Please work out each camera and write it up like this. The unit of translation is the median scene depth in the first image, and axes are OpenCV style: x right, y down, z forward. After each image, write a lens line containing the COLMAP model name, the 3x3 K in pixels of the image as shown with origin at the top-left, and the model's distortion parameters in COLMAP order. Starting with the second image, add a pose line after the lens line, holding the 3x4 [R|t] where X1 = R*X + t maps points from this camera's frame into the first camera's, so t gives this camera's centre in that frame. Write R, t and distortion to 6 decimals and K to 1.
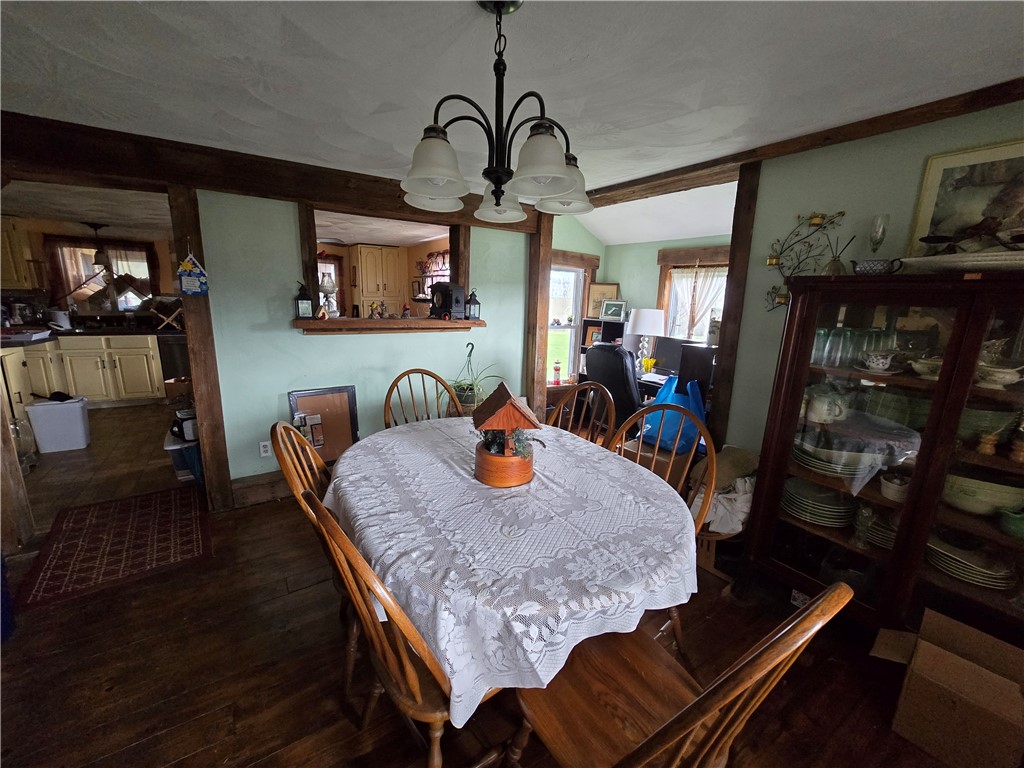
lens RADIAL K [[416.4, 0, 511.8], [0, 416.4, 391.5], [0, 0, 1]] dist [-0.006404, 0.002054]
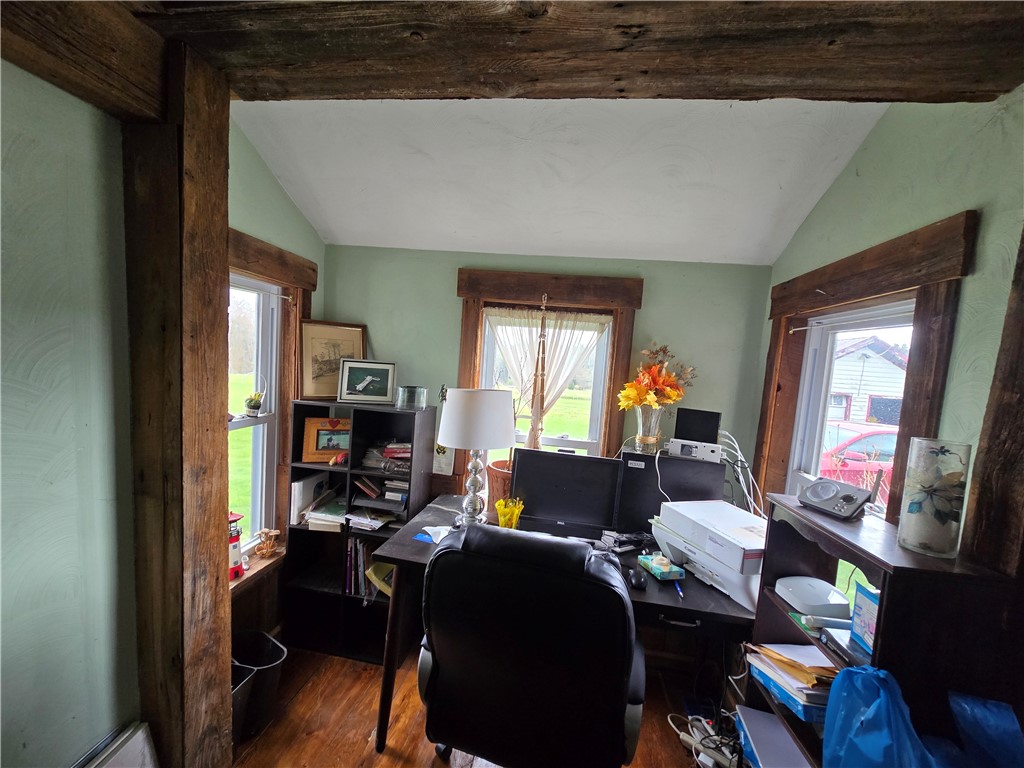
lens RADIAL K [[416.4, 0, 517.9], [0, 416.4, 390.5], [0, 0, 1]] dist [-0.006404, 0.002054]
pose [[0.650229, -0.056276, 0.757651, 0.000109], [0.120182, 0.992315, -0.029436, -0.151622], [-0.750172, 0.110196, 0.651996, 0.570832]]
